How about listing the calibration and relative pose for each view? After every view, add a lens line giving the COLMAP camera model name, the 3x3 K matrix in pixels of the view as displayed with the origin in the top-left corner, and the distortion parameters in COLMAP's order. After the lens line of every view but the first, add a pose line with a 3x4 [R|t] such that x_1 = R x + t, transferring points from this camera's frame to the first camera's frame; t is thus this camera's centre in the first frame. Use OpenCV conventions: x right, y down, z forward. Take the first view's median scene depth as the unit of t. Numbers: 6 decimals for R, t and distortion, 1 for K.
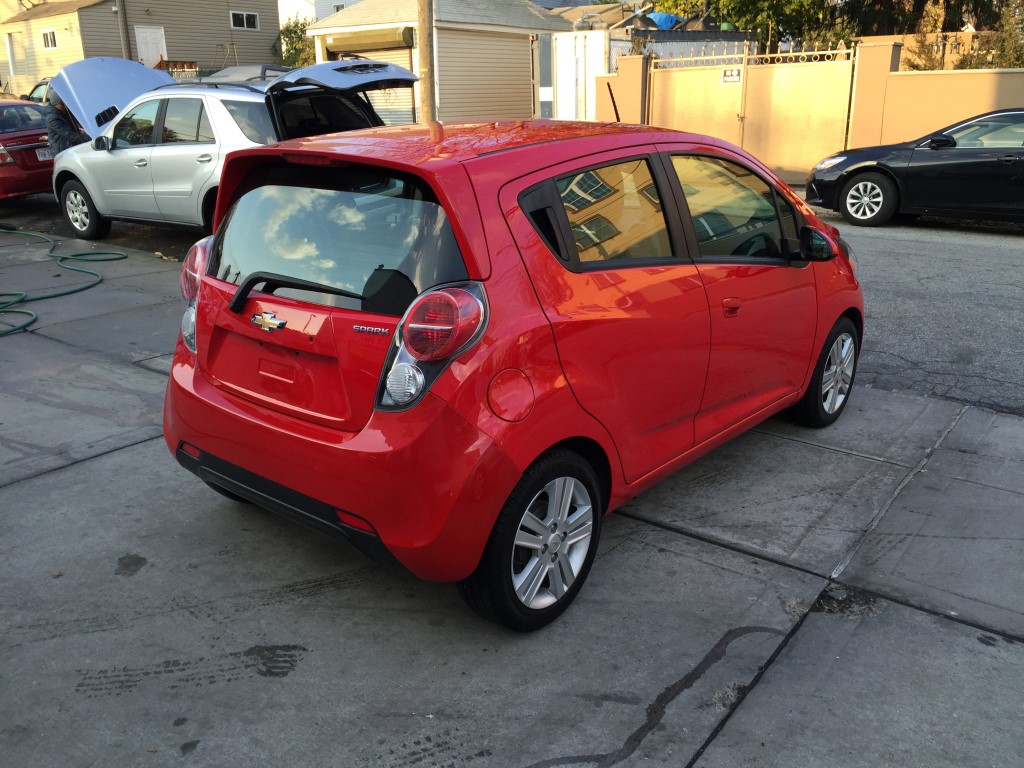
lens RADIAL K [[823.9, 0, 540.0], [0, 823.9, 343.2], [0, 0, 1]] dist [0.058865, -0.075390]
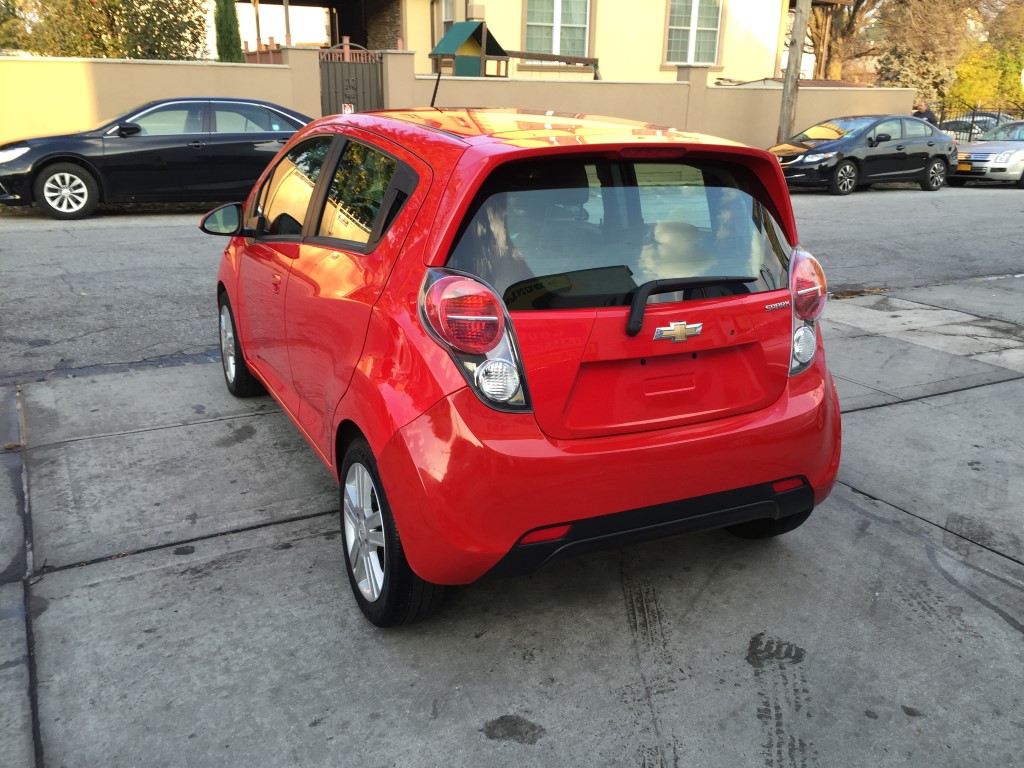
lens RADIAL K [[823.9, 0, 485.9], [0, 823.9, 344.2], [0, 0, 1]] dist [0.058865, -0.075390]
pose [[0.479693, -0.236062, 0.845085, -0.809289], [0.222840, 0.964328, 0.142880, -0.128163], [-0.848668, 0.119780, 0.515185, 0.478048]]
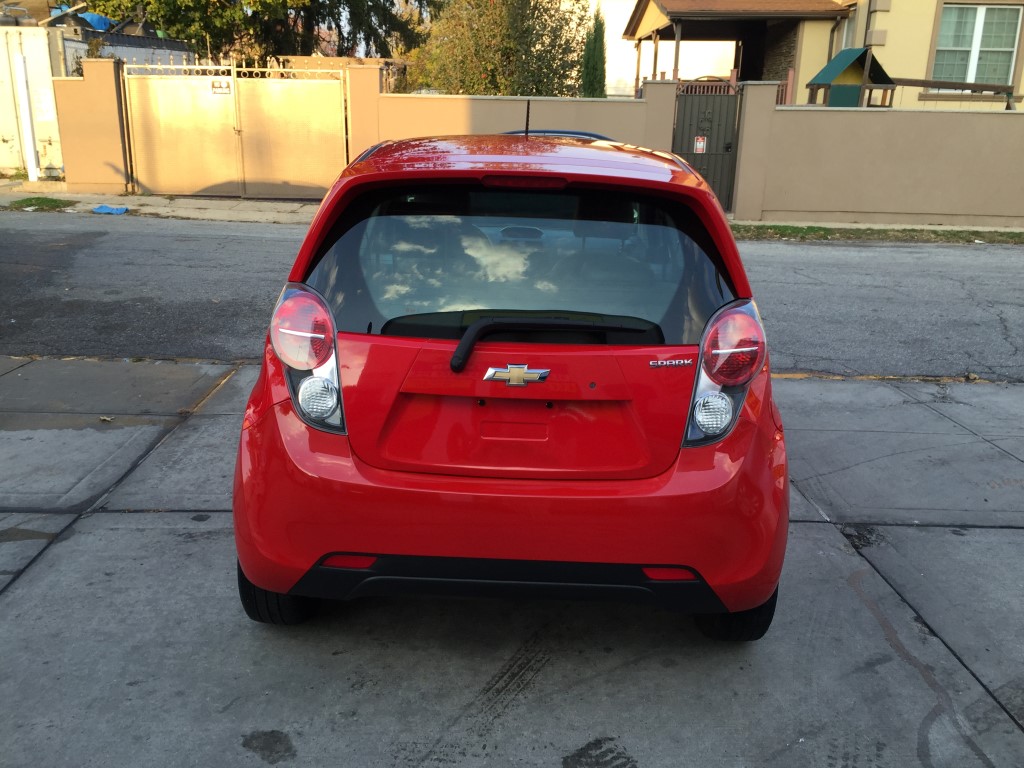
lens RADIAL K [[823.9, 0, 504.6], [0, 823.9, 345.1], [0, 0, 1]] dist [0.058865, -0.075390]
pose [[0.810489, -0.129208, 0.571325, -0.544781], [0.137161, 0.990114, 0.029340, -0.055398], [-0.569468, 0.054584, 0.820199, 0.213983]]
